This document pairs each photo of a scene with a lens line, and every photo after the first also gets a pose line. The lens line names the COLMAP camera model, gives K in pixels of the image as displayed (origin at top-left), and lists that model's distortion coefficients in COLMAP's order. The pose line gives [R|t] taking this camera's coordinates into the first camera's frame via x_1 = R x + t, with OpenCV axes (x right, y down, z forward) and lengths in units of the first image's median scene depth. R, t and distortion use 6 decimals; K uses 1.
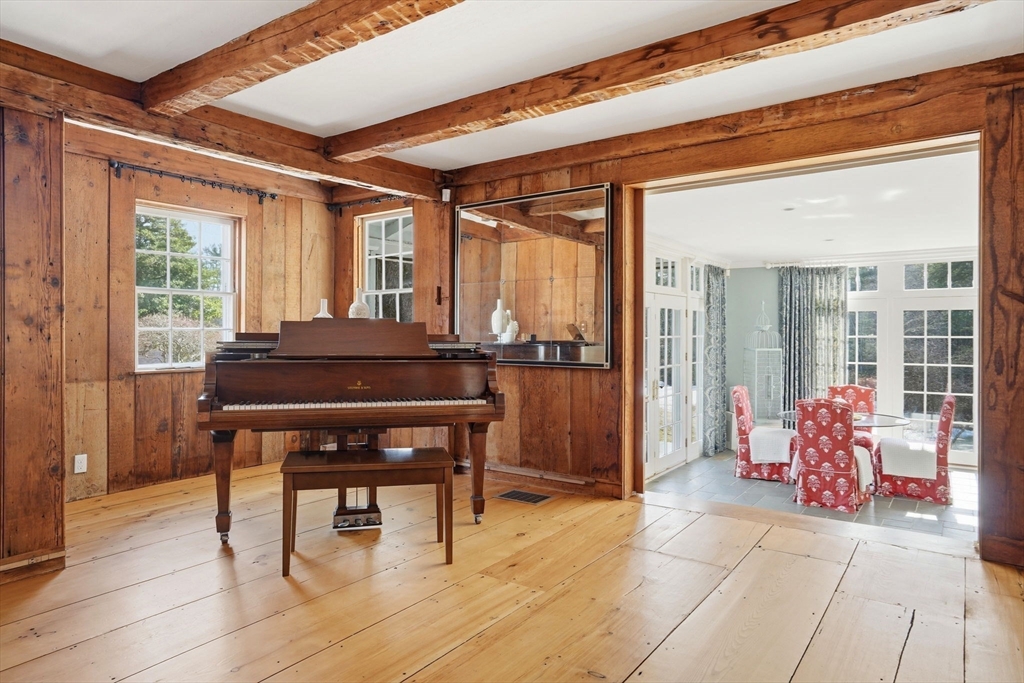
lens RADIAL K [[636.5, 0, 486.8], [0, 636.5, 338.2], [0, 0, 1]] dist [0.002393, 0.001511]
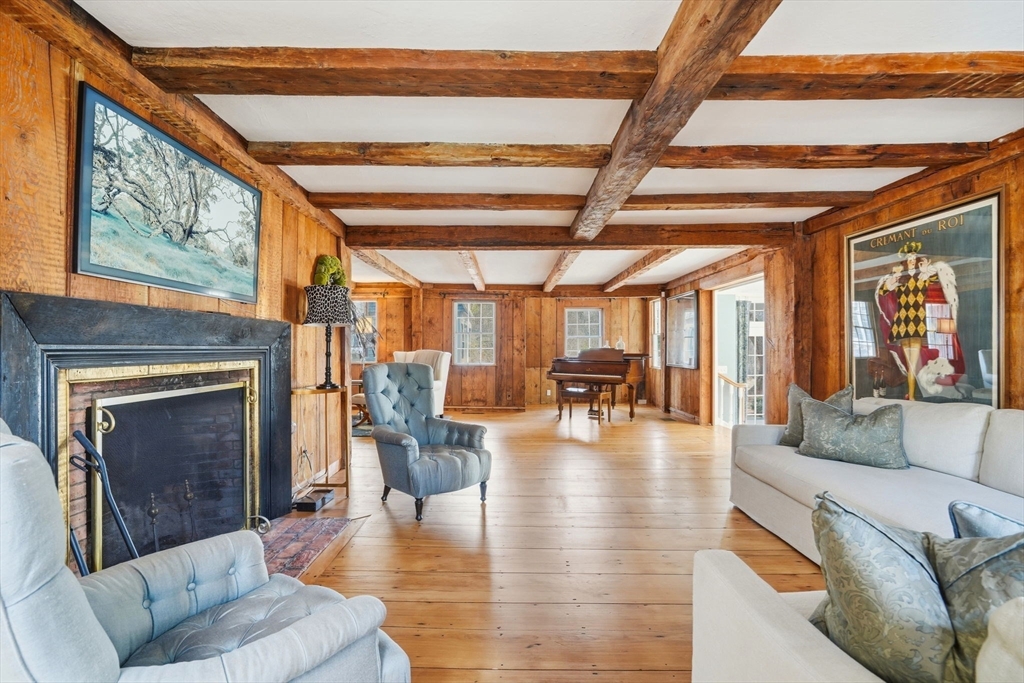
lens RADIAL K [[473.9, 0, 506.4], [0, 473.9, 338.2], [0, 0, 1]] dist [-0.026502, 0.000603]
pose [[0.594513, -0.016470, -0.803917, 1.033480], [-0.001519, 0.999765, -0.021606, -0.024036], [0.804084, 0.014066, 0.594349, -0.525096]]
